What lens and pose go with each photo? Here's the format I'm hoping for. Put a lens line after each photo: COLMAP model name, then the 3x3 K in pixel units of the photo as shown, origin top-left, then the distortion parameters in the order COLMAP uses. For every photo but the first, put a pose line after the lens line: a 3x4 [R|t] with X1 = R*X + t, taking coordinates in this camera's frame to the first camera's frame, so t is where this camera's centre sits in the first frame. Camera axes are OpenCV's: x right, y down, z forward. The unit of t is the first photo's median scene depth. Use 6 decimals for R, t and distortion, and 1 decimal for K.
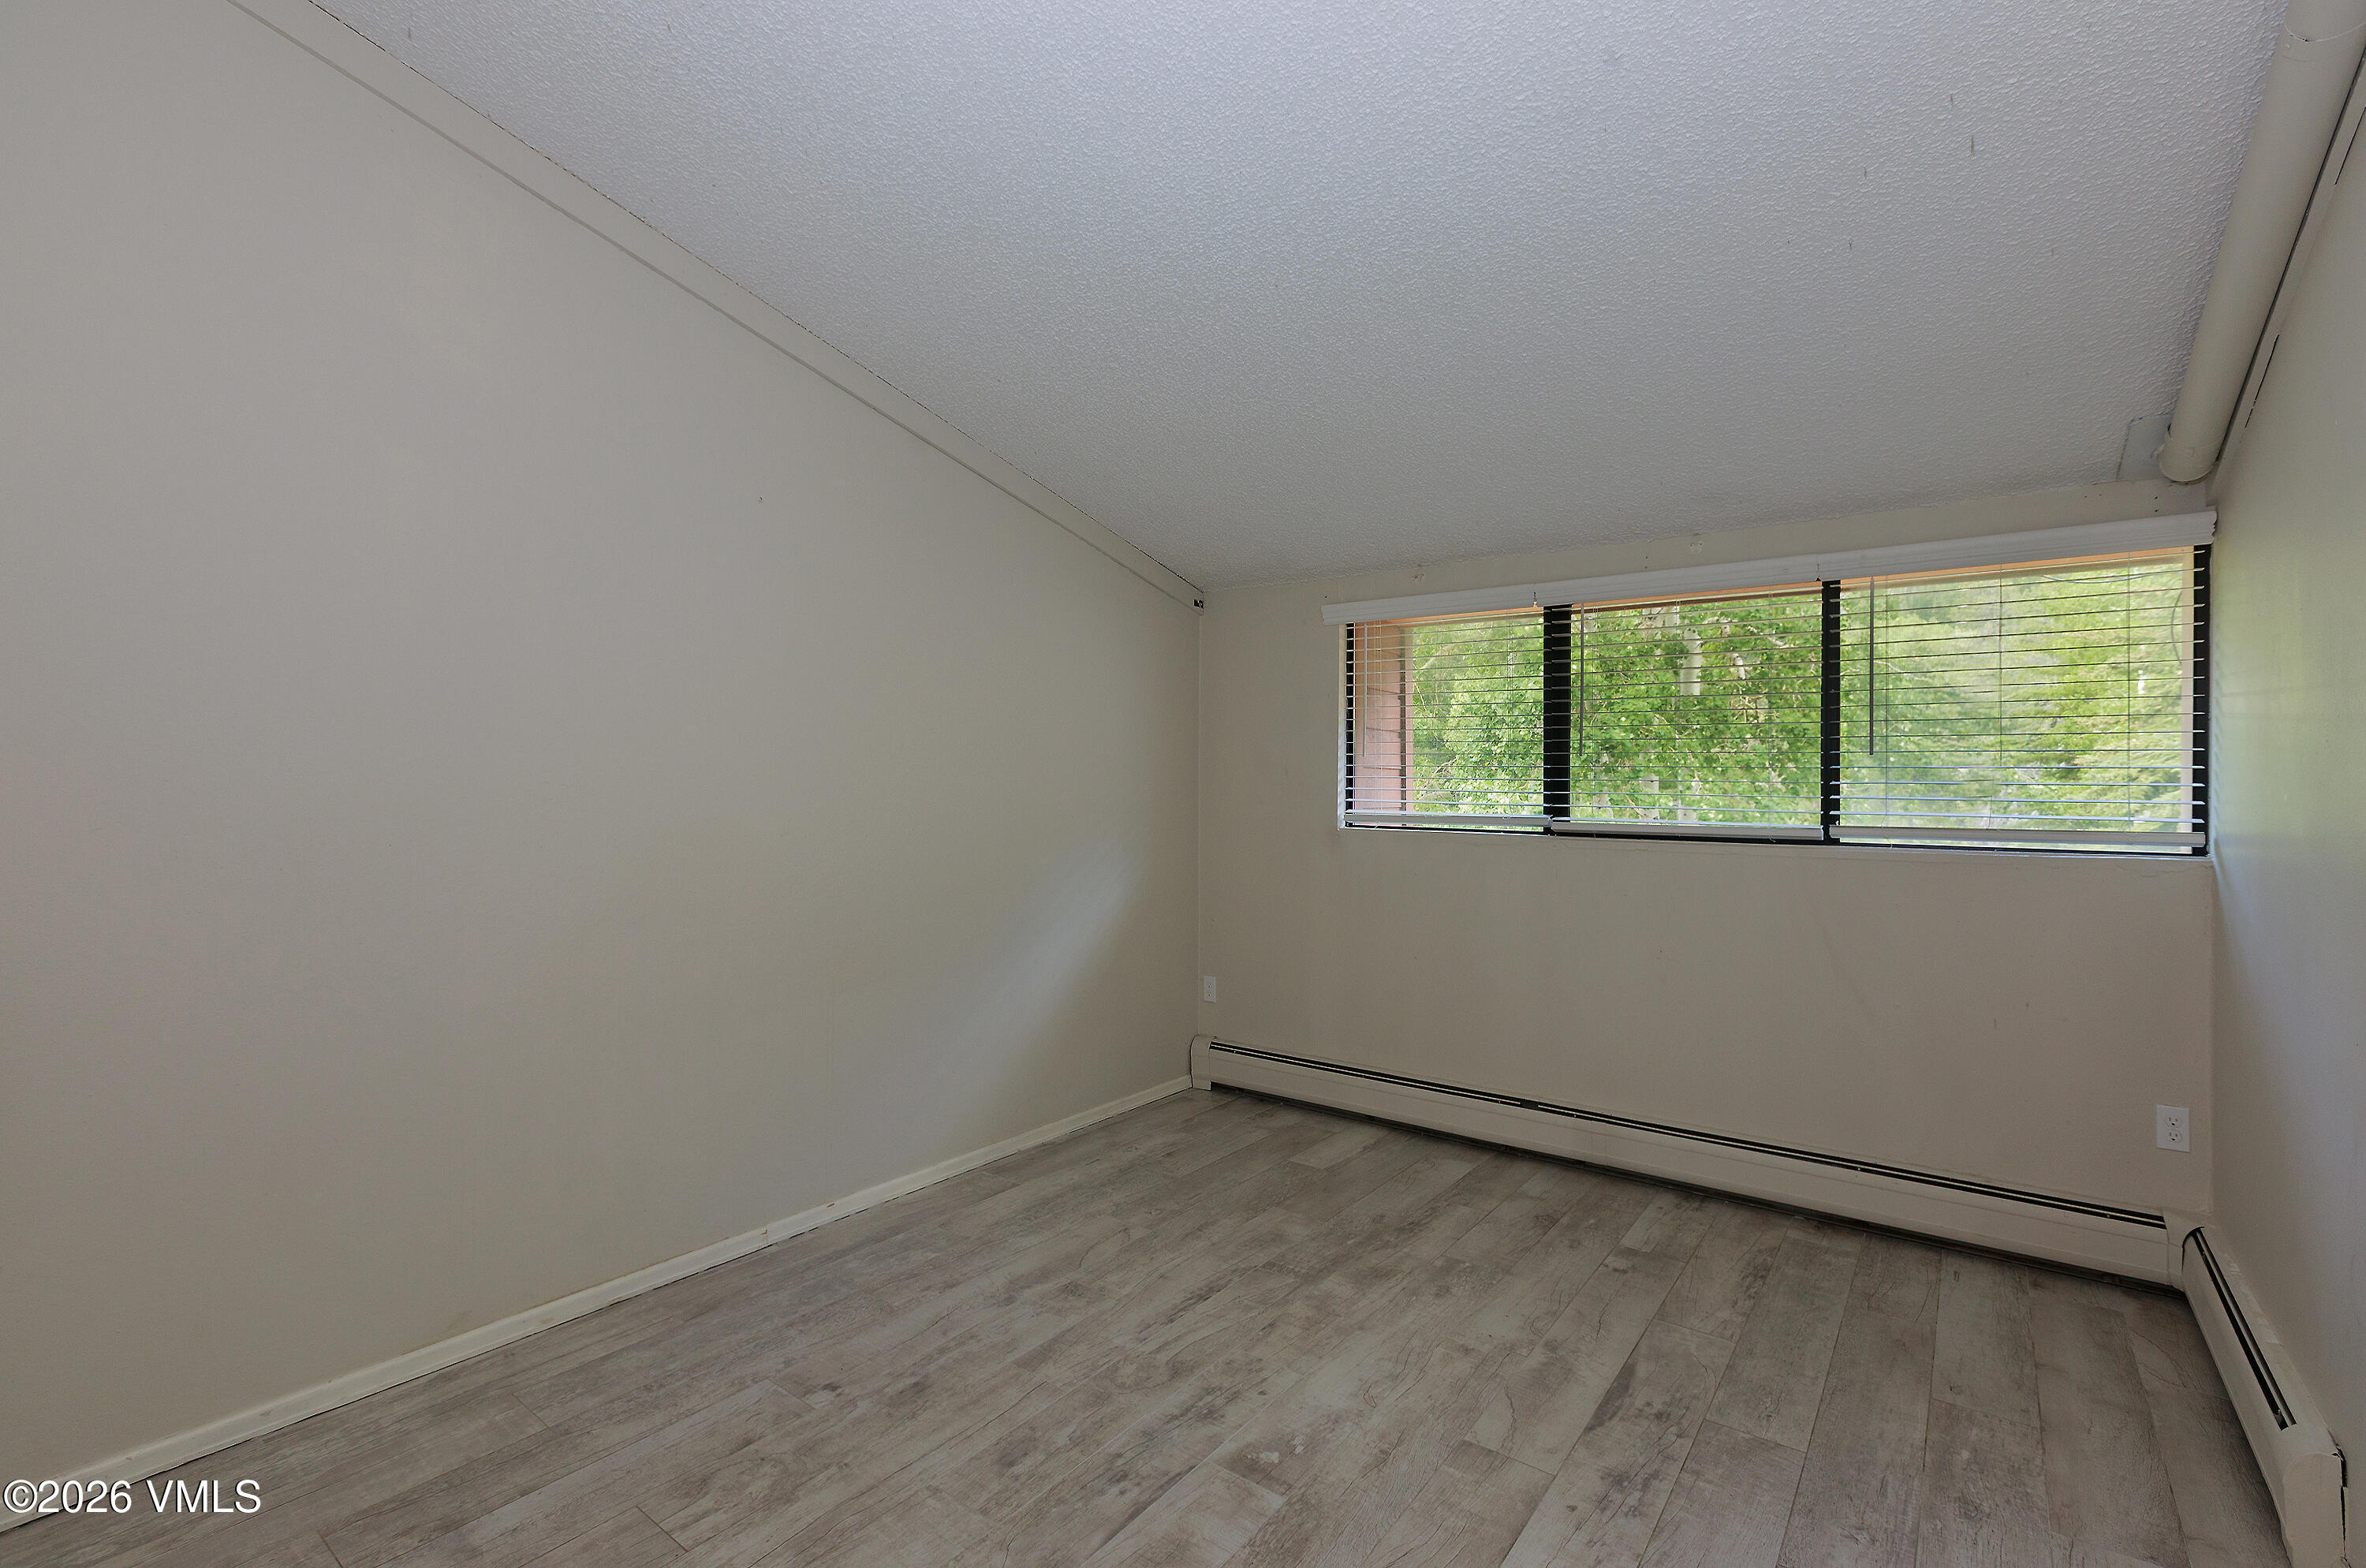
lens RADIAL K [[1080.4, 0, 1186.6], [0, 1080.4, 790.4], [0, 0, 1]] dist [-0.004274, 0.000532]
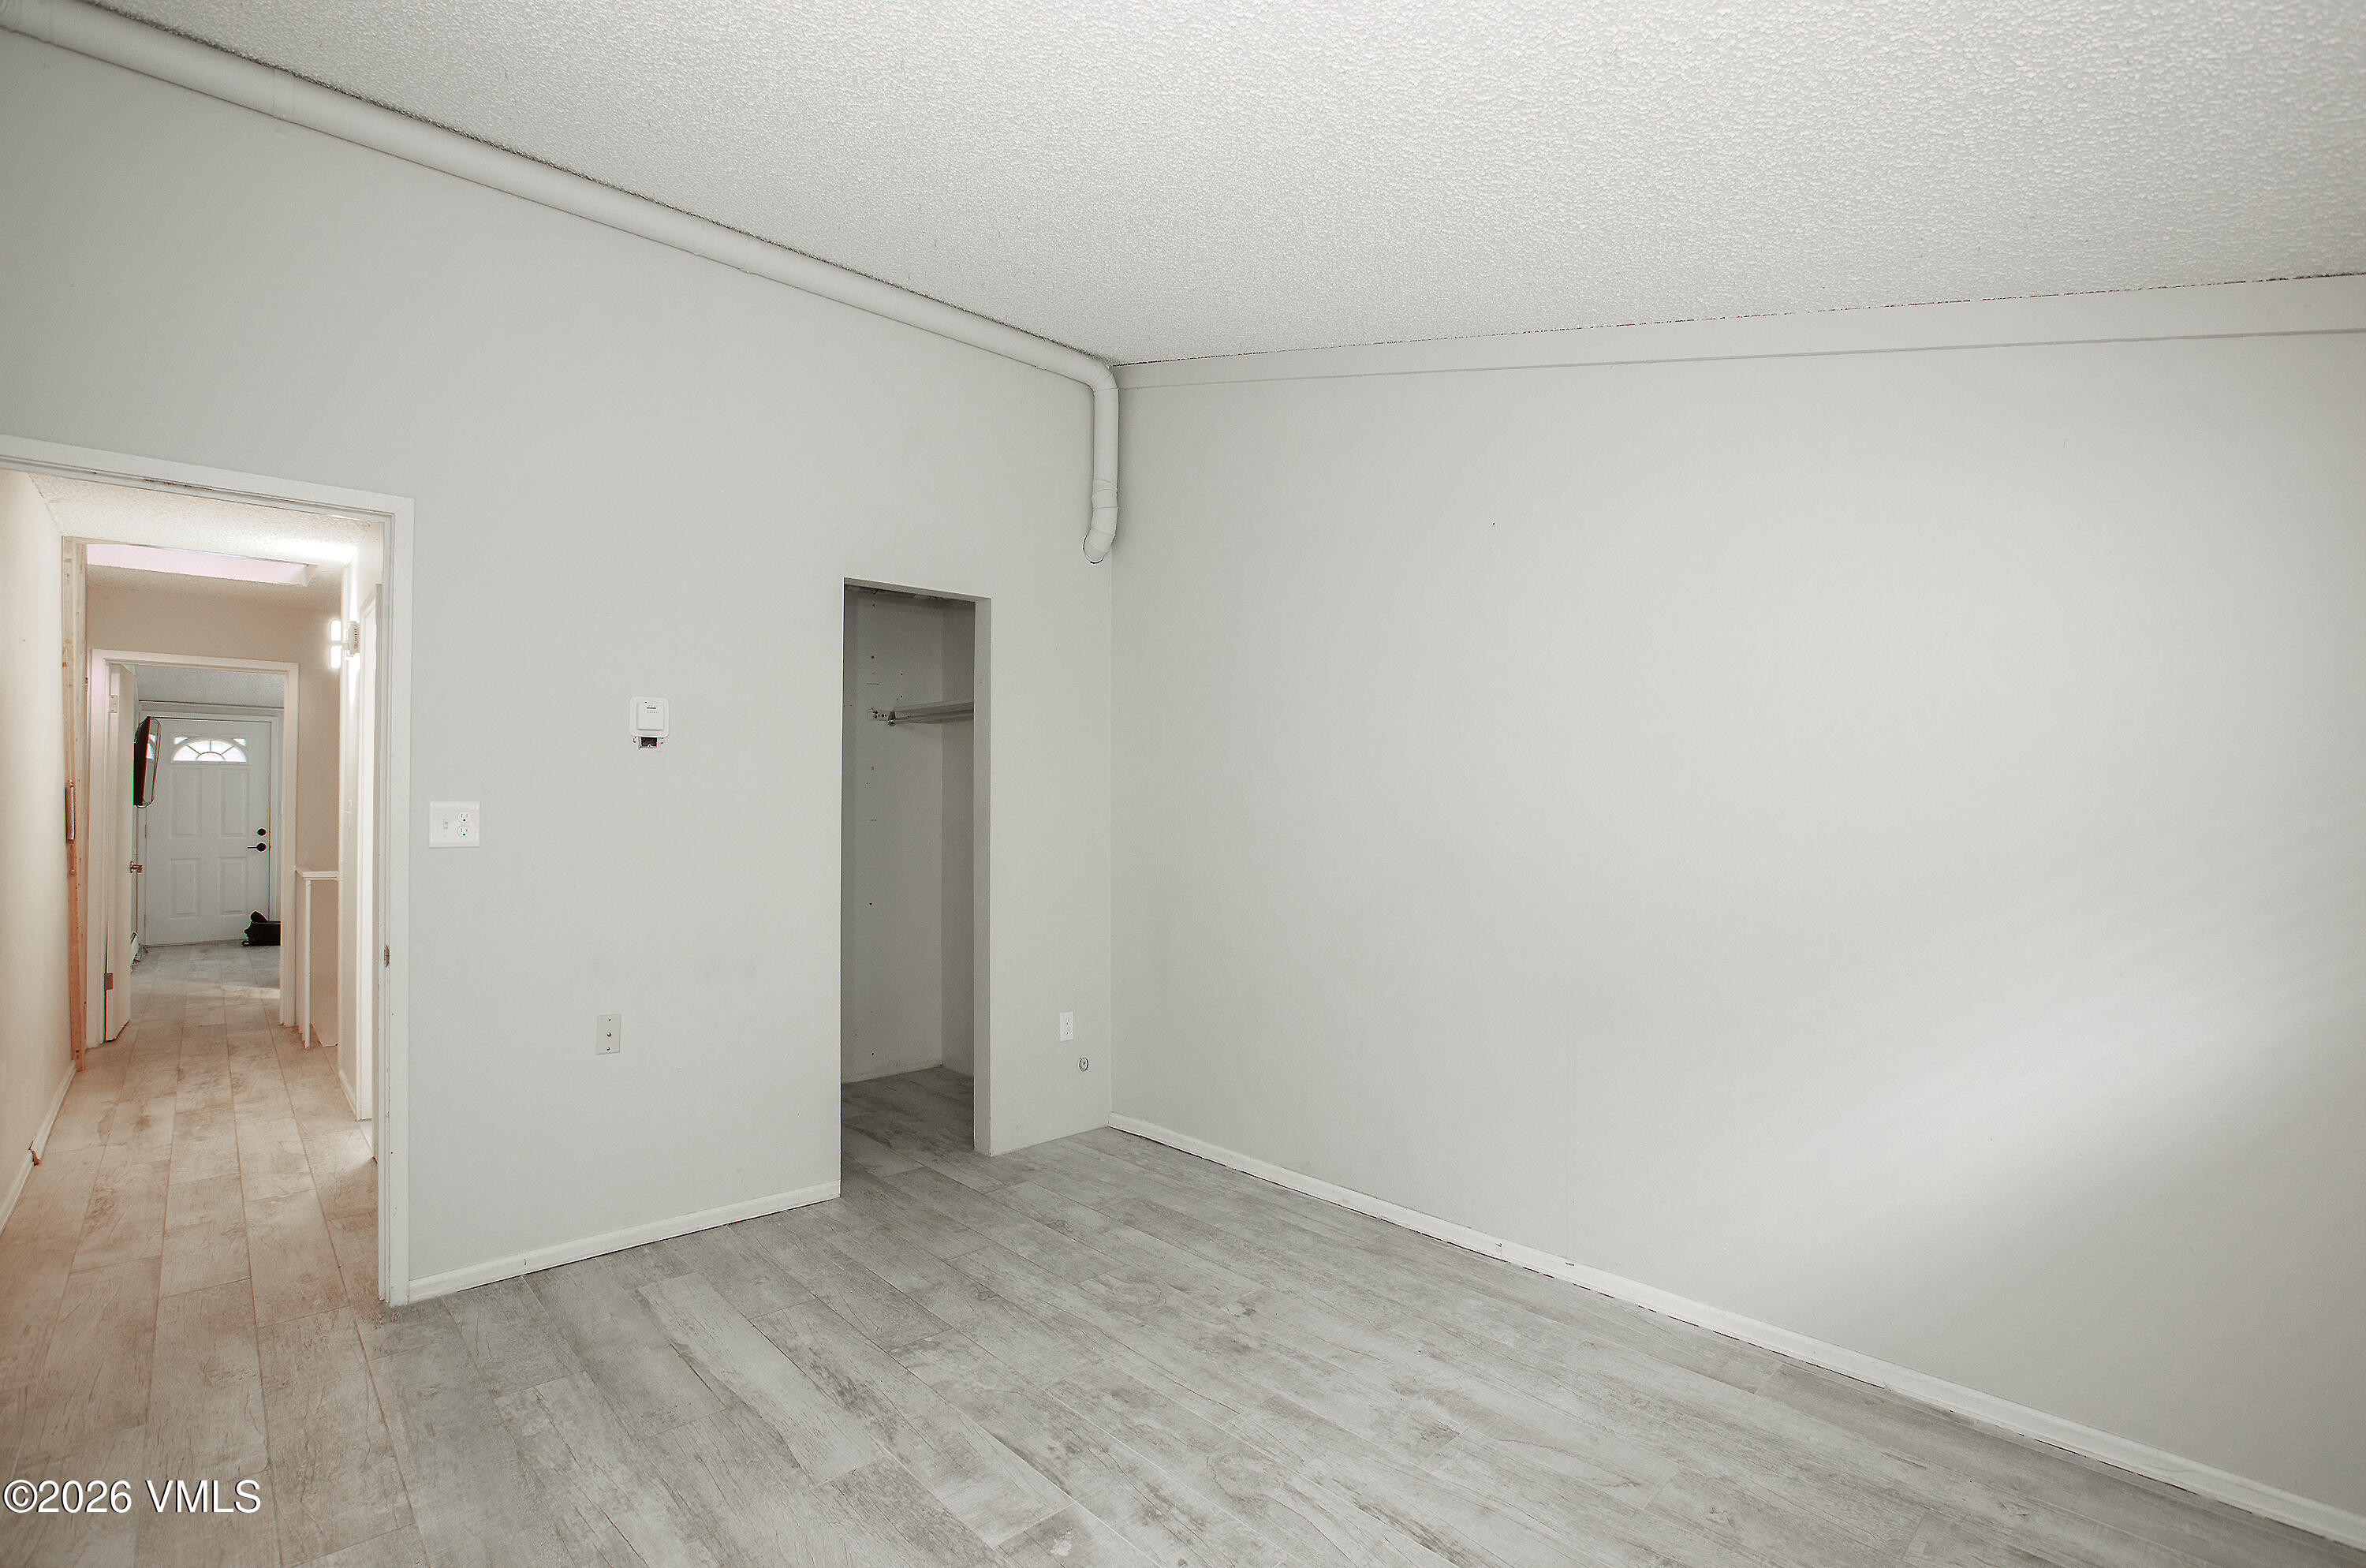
lens RADIAL K [[1080.4, 0, 1187.1], [0, 1080.4, 793.3], [0, 0, 1]] dist [-0.004274, 0.000532]
pose [[-0.188705, -0.012095, -0.981959, 0.798239], [0.005972, 0.999892, -0.013464, -0.010266], [0.982016, -0.008405, -0.188612, 1.059198]]
